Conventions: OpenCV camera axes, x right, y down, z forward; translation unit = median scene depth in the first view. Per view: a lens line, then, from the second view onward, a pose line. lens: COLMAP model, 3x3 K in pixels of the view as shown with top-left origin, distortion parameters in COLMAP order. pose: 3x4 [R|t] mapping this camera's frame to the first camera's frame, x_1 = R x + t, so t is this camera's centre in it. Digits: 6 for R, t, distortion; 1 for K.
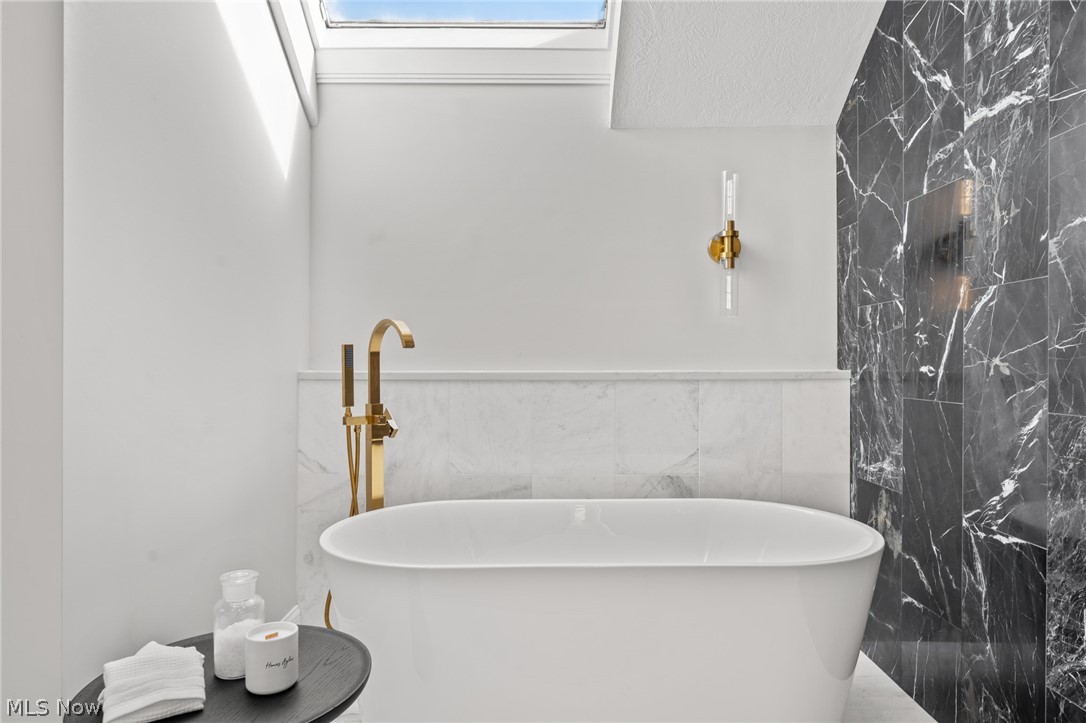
lens RADIAL K [[677.6, 0, 545.5], [0, 677.6, 367.3], [0, 0, 1]] dist [0.007207, 0.000640]
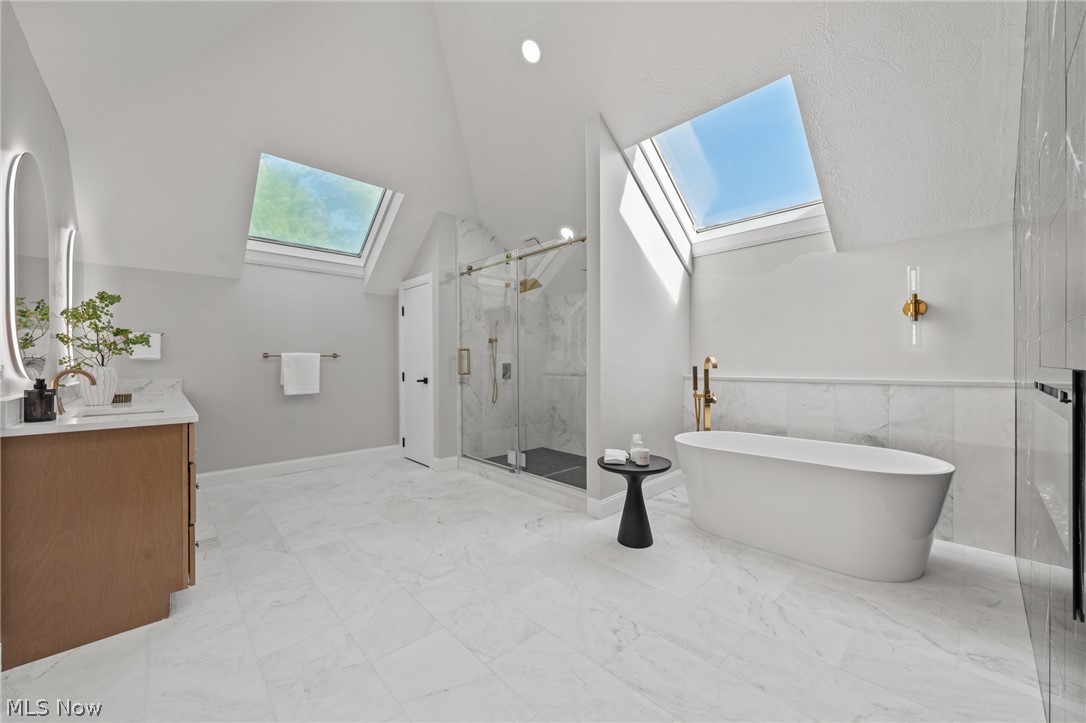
lens RADIAL K [[420.5, 0, 545.8], [0, 420.5, 361.2], [0, 0, 1]] dist [-0.002468, -0.000093]
pose [[0.685751, -0.003833, -0.727826, 0.414377], [0.000163, 0.999987, -0.005113, -0.038075], [0.727836, 0.003388, 0.685743, -0.437144]]
